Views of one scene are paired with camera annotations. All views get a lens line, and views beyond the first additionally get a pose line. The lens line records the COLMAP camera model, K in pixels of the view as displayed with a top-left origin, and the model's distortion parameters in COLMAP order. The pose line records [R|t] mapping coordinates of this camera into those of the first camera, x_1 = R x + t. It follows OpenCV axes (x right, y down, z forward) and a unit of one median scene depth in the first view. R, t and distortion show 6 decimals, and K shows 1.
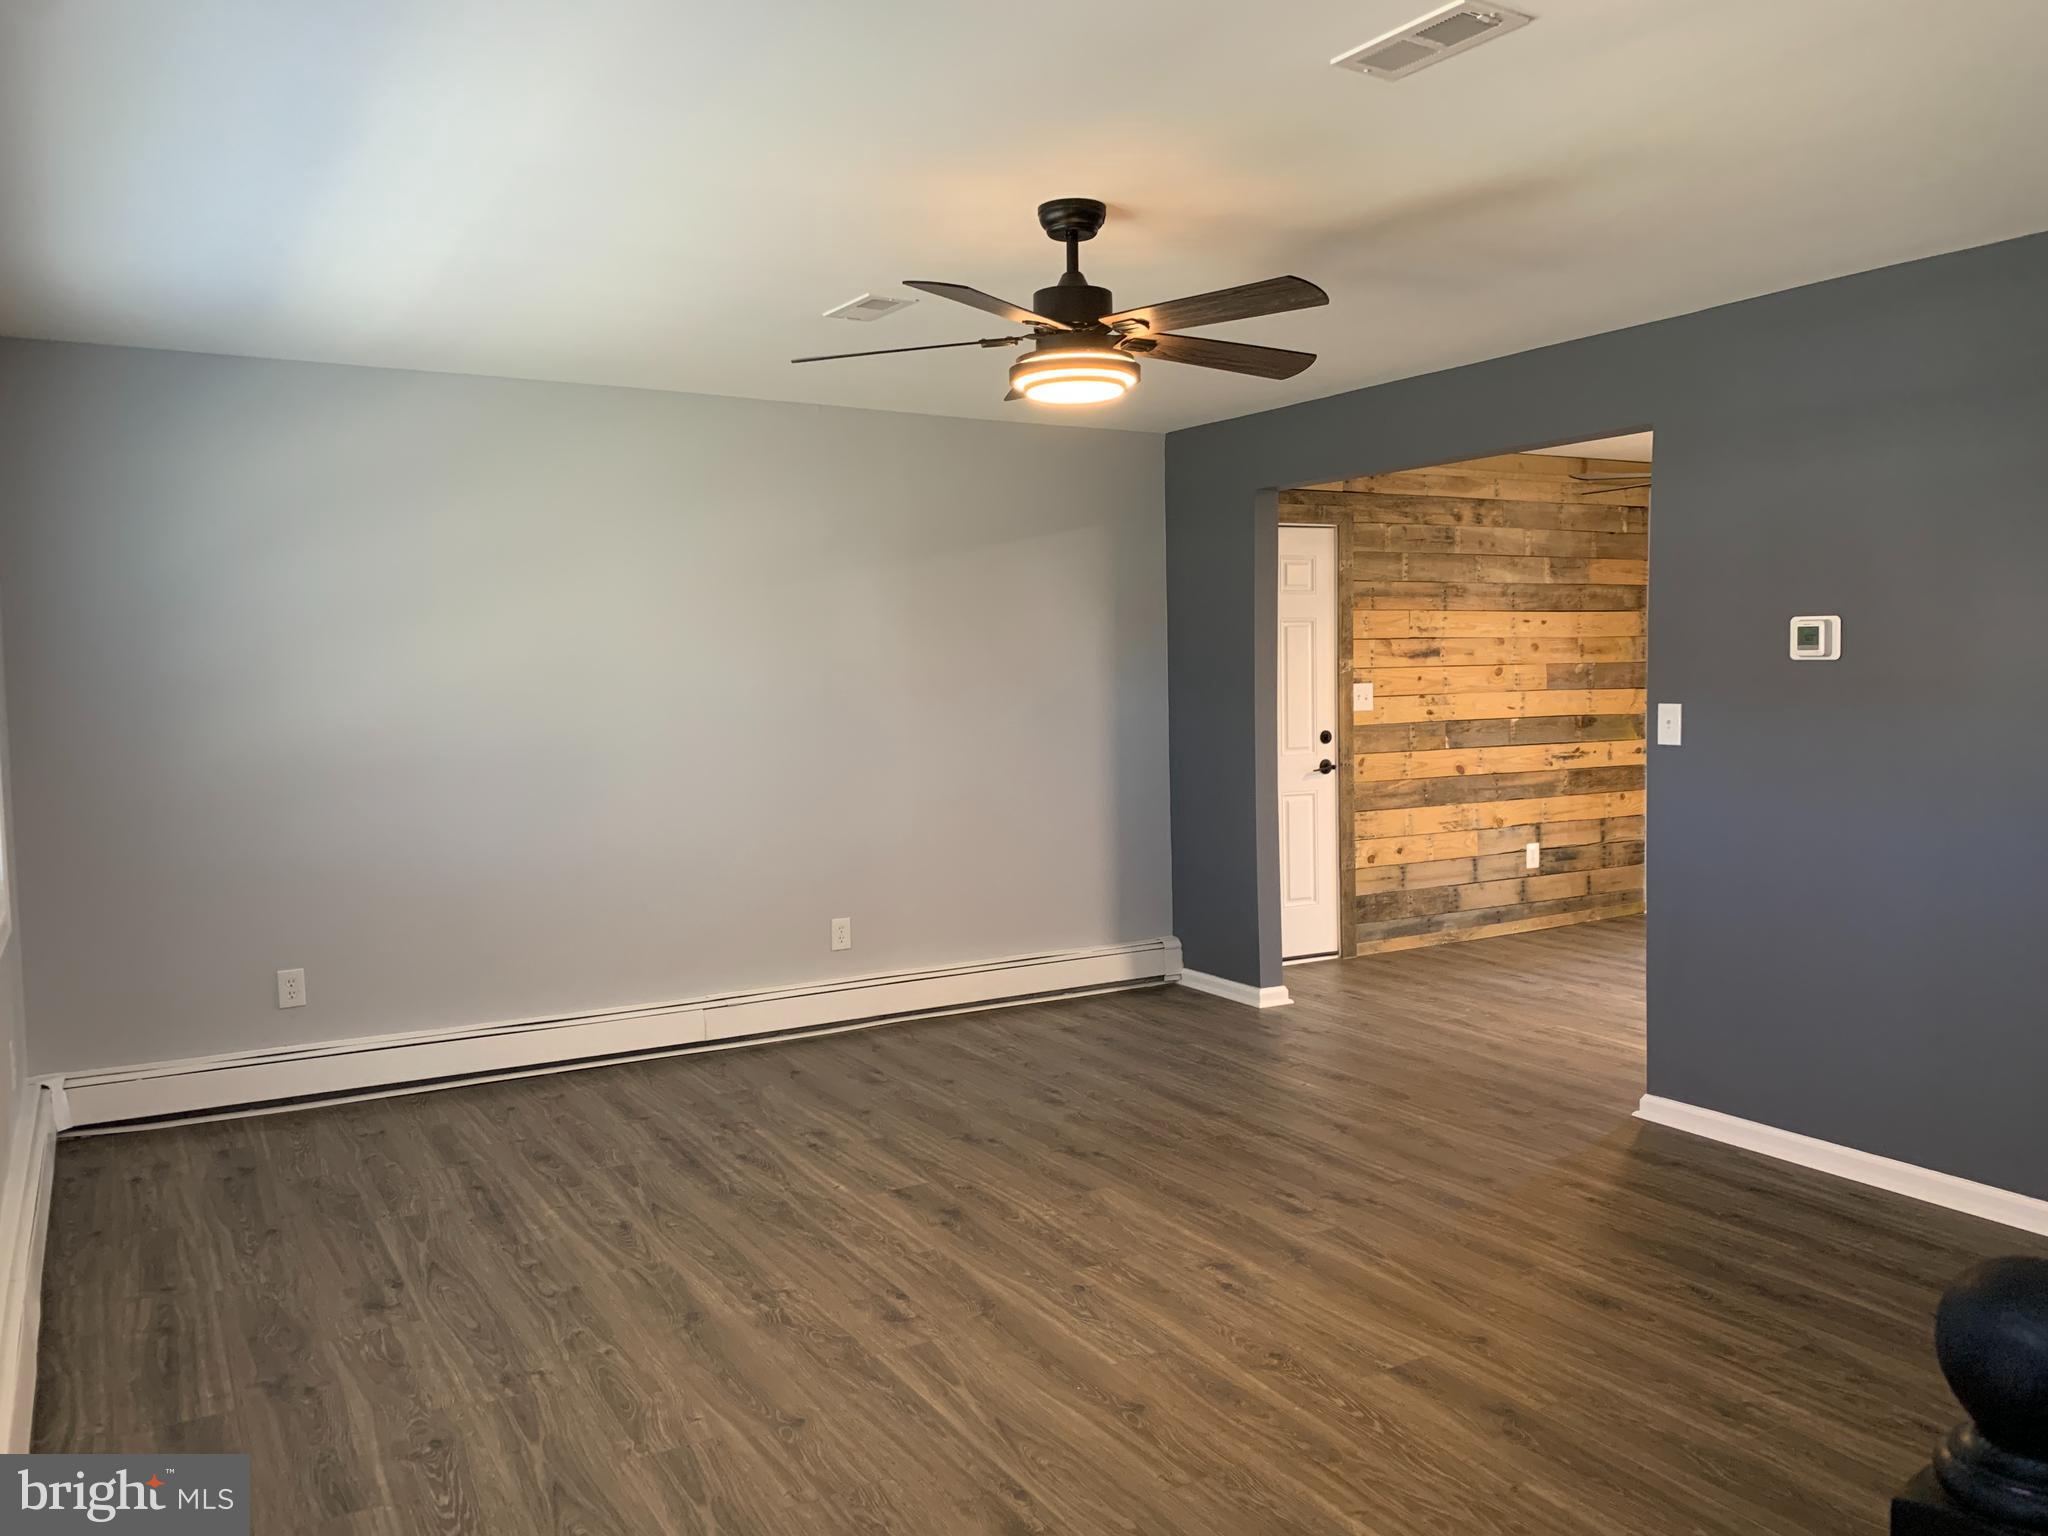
lens RADIAL K [[1576.4, 0, 1026.5], [0, 1576.4, 771.4], [0, 0, 1]] dist [0.073144, -0.125174]
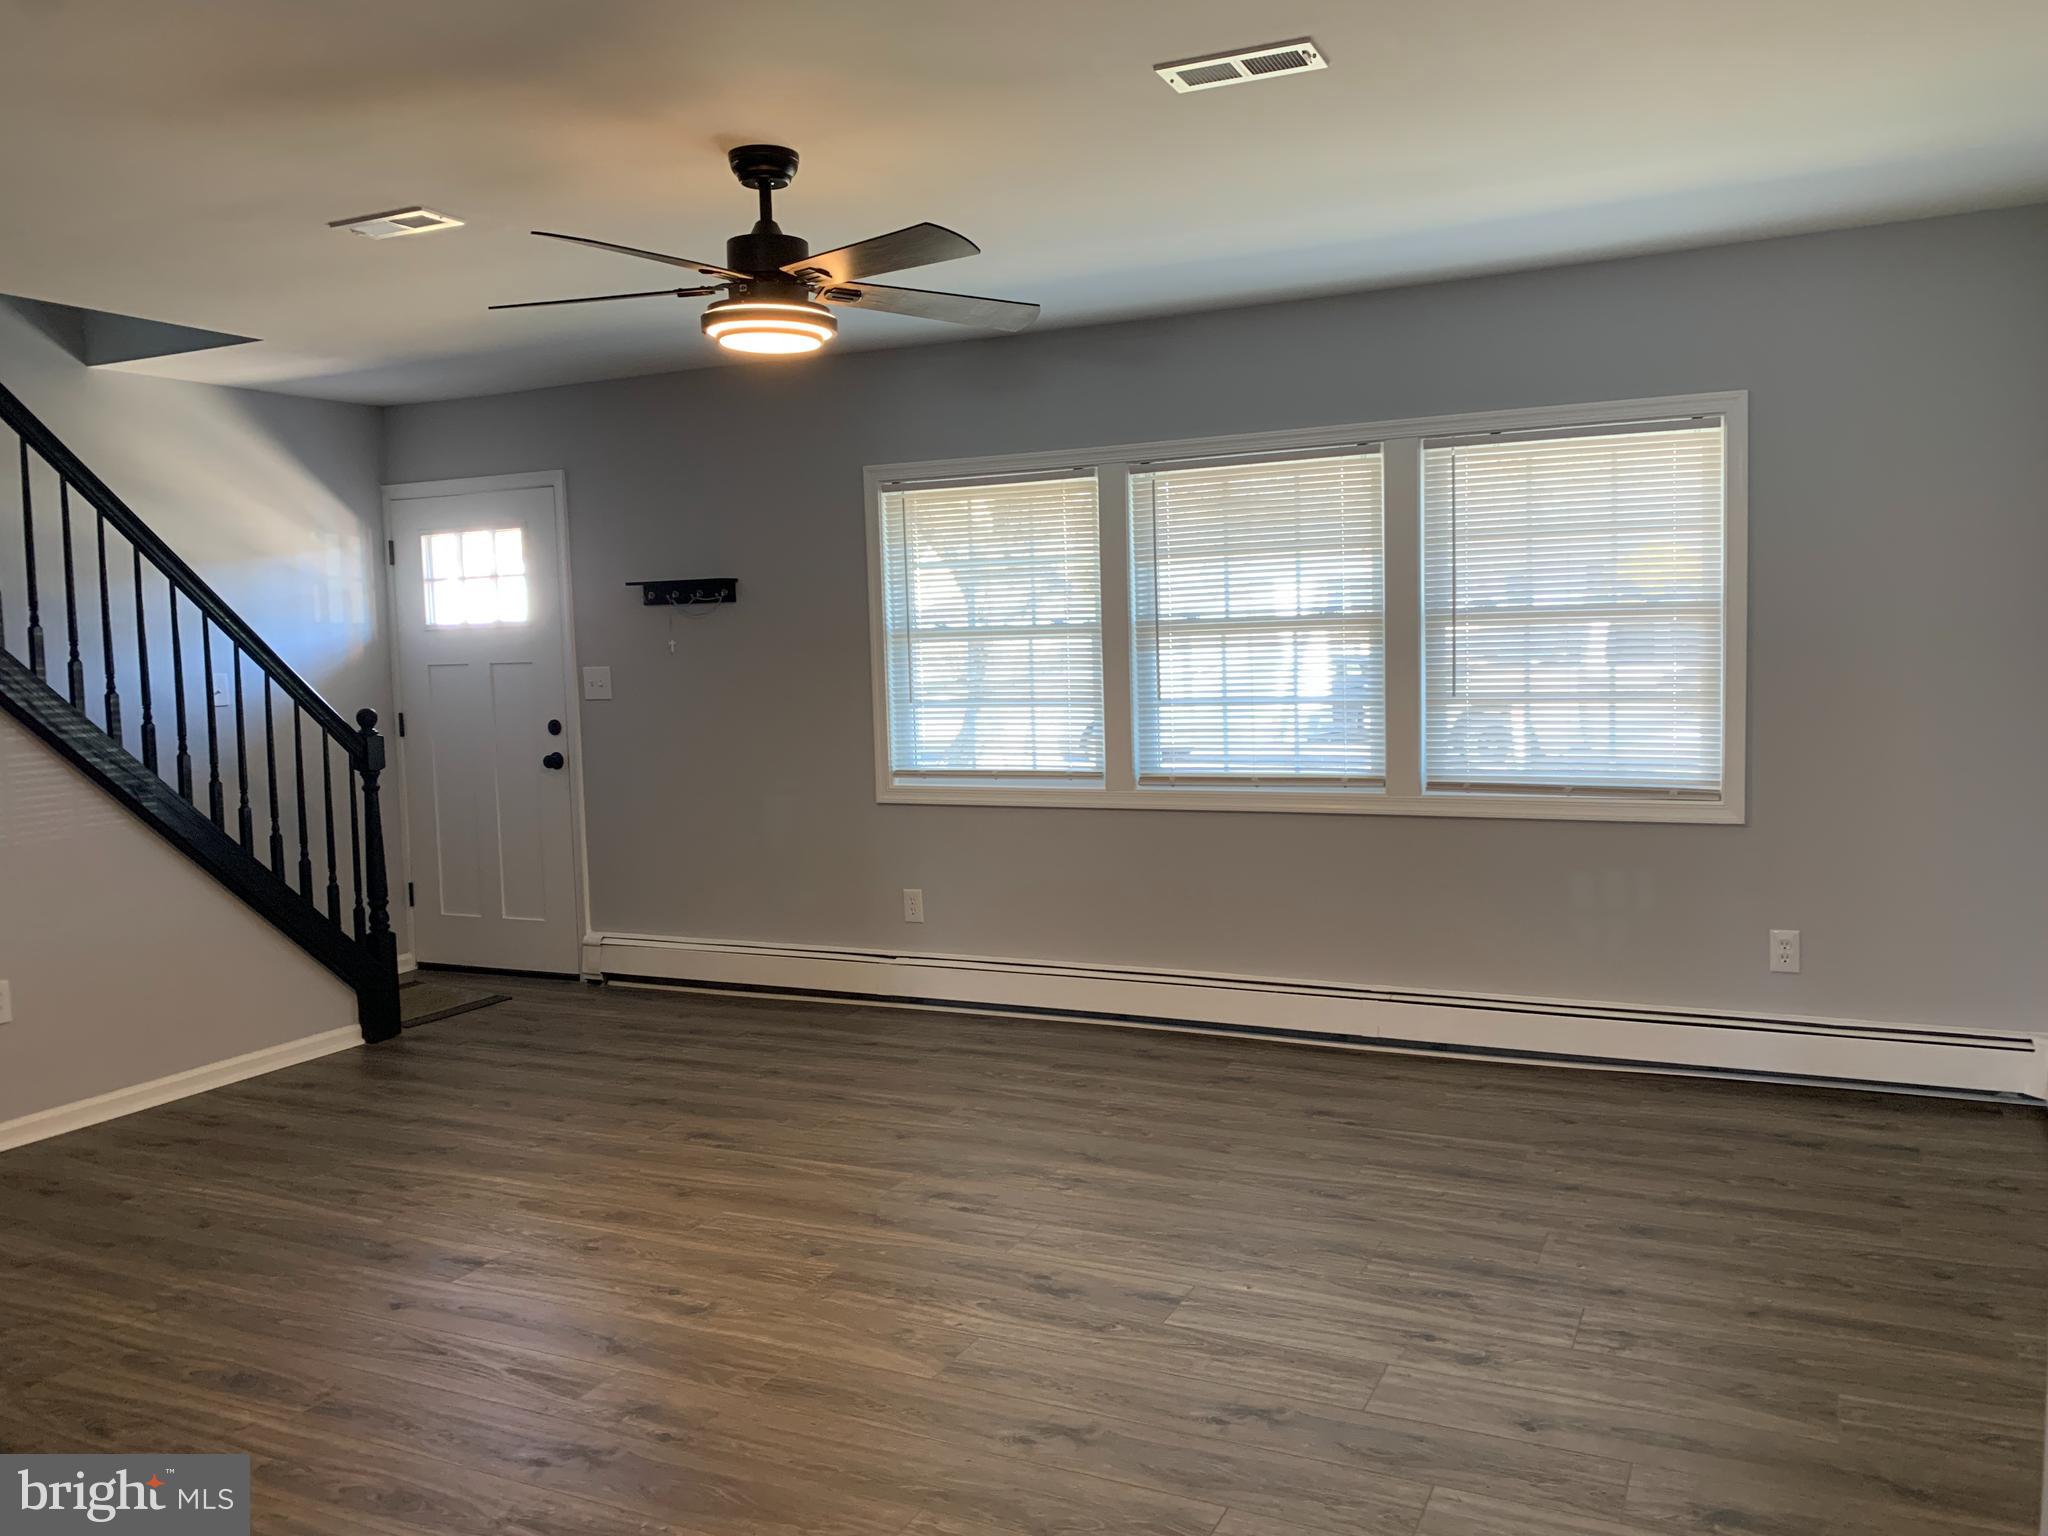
lens RADIAL K [[1558.4, 0, 1060.8], [0, 1558.4, 760.0], [0, 0, 1]] dist [0.003681, 0.001390]
pose [[-0.815541, 0.085710, -0.572317, 0.390333], [-0.001481, 0.988659, 0.150171, -0.110803], [0.578697, 0.123318, -0.806165, 1.629378]]
